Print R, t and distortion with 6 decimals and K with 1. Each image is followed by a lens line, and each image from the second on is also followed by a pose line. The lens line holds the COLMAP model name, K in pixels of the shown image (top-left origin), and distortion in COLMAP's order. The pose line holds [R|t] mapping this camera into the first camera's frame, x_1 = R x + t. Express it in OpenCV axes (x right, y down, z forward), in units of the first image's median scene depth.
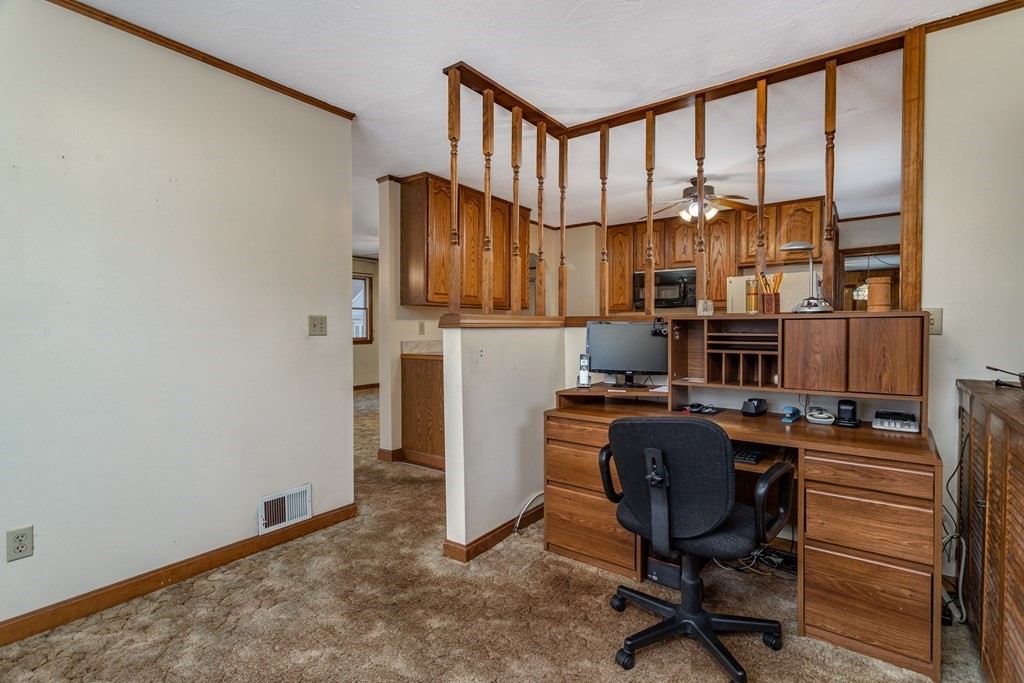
lens RADIAL K [[484.4, 0, 512.0], [0, 484.4, 341.5], [0, 0, 1]] dist [-0.001327, 0.000331]
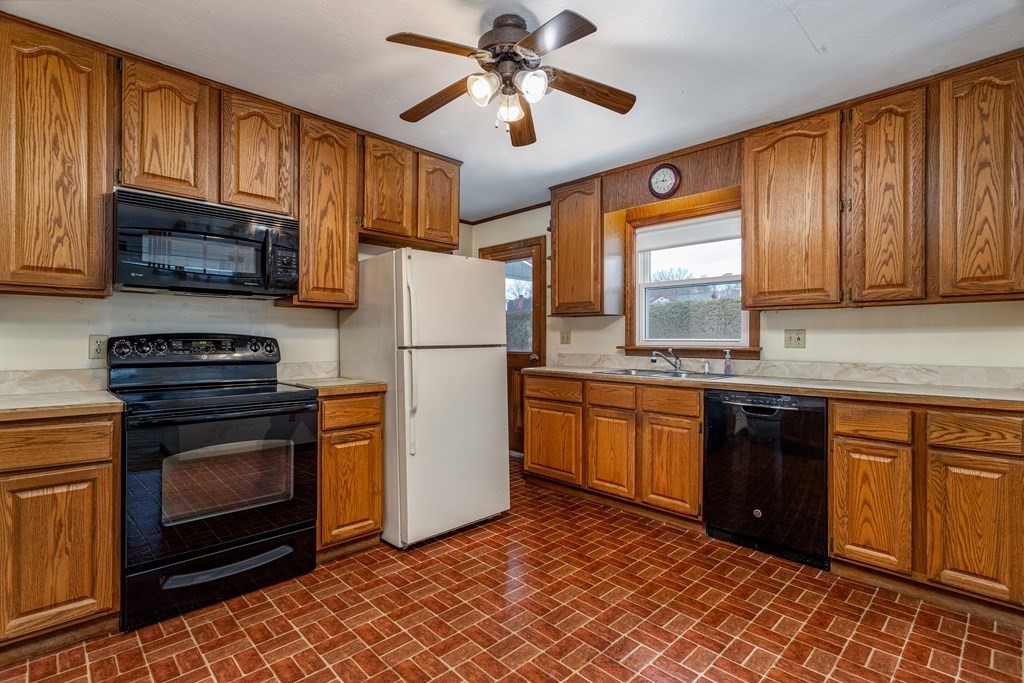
lens RADIAL K [[482.4, 0, 512.0], [0, 482.4, 341.5], [0, 0, 1]] dist [-0.000468, -0.000079]
pose [[0.164720, -0.002992, 0.986336, -0.113615], [0.027053, 0.999633, -0.001486, -0.044151], [-0.985969, 0.026929, 0.164740, 1.454521]]
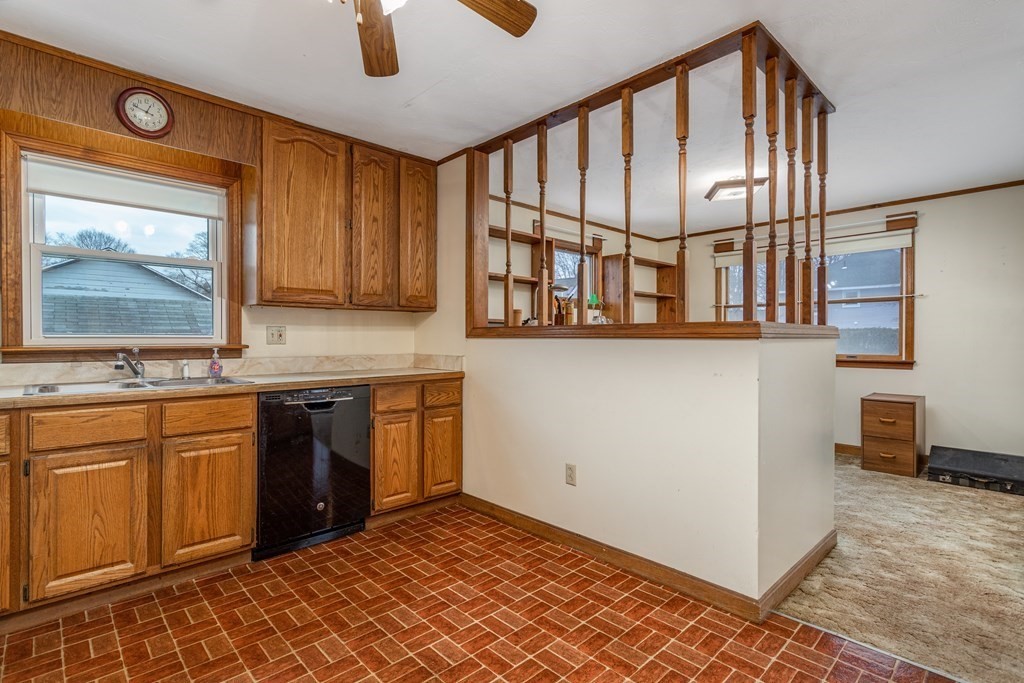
lens RADIAL K [[484.4, 0, 512.0], [0, 484.4, 341.5], [0, 0, 1]] dist [-0.001327, 0.000331]
pose [[-0.983024, 0.000521, 0.183476, 0.349284], [0.007059, 0.999363, 0.034984, -0.056136], [-0.183341, 0.035686, -0.982401, 2.017776]]
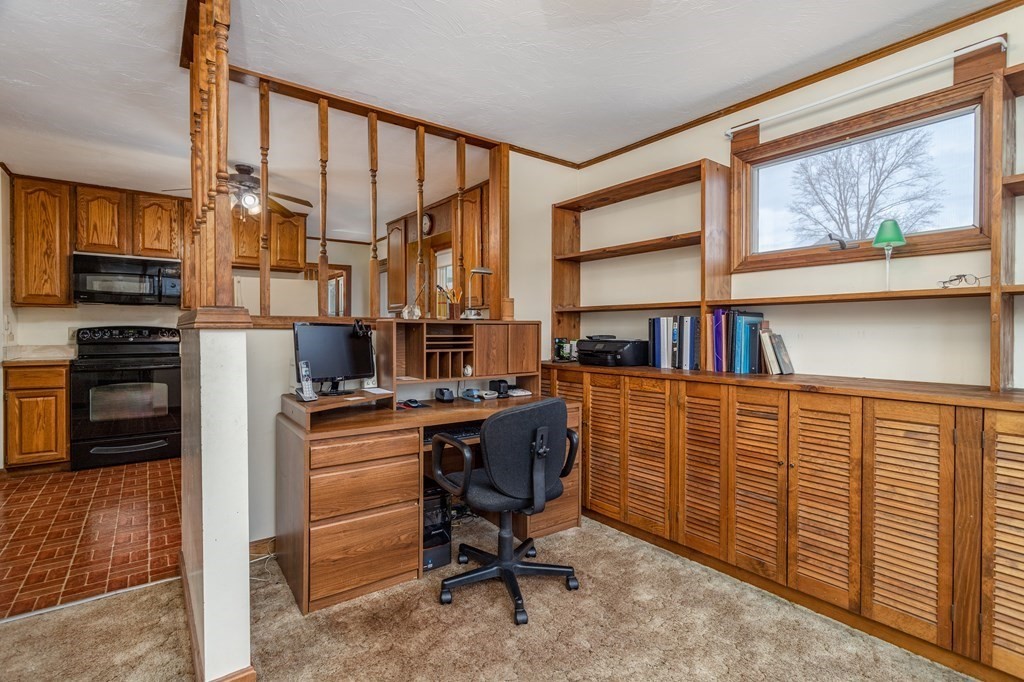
lens RADIAL K [[486.5, 0, 509.5], [0, 486.5, 335.5], [0, 0, 1]] dist [0.000494, 0.000046]
pose [[0.291765, -0.009393, 0.956444, -0.540728], [0.027014, 0.999634, 0.001577, -0.011159], [-0.956108, 0.025378, 0.291912, 0.410817]]
